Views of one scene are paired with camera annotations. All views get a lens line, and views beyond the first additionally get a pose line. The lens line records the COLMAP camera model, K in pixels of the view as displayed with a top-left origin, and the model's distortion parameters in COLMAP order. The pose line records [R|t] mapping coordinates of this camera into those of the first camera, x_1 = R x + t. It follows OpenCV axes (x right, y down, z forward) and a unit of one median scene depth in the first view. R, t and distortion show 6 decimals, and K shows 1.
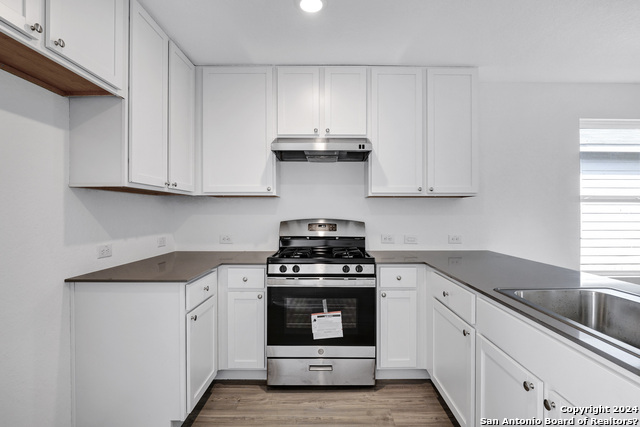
lens RADIAL K [[309.9, 0, 320.0], [0, 309.9, 213.5], [0, 0, 1]] dist [-0.032885, 0.000293]
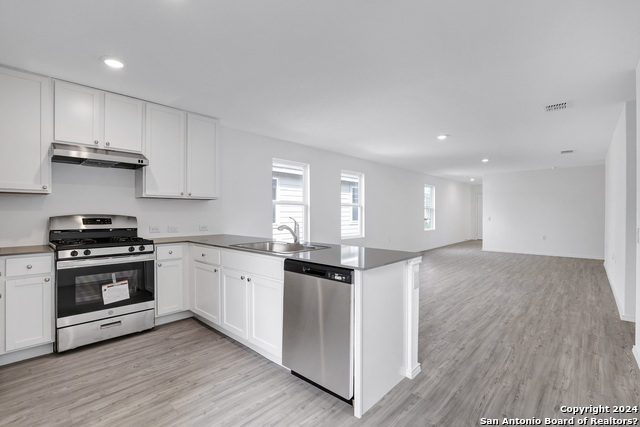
lens RADIAL K [[297.8, 0, 317.4], [0, 297.8, 211.0], [0, 0, 1]] dist [0.001861, 0.000470]
pose [[0.685033, 0.004314, 0.728500, -0.312007], [-0.000723, 0.999986, -0.005241, 0.012589], [-0.728512, 0.003064, 0.685026, -0.517977]]
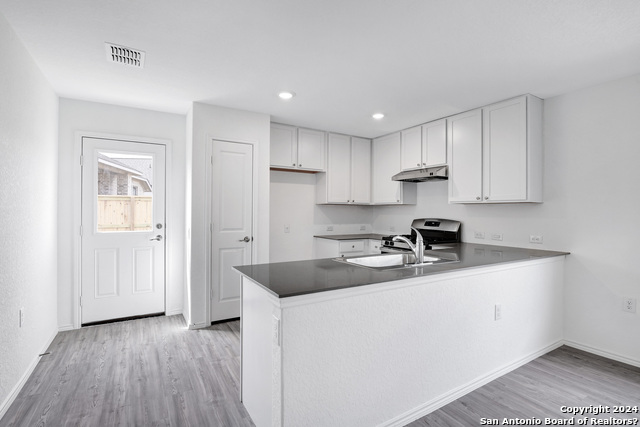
lens RADIAL K [[309.9, 0, 320.0], [0, 309.9, 213.5], [0, 0, 1]] dist [-0.032885, 0.000293]
pose [[0.500316, 0.011219, -0.865770, 1.313396], [-0.011518, 0.999914, 0.006301, -0.013459], [0.865766, 0.006819, 0.500402, -0.331118]]
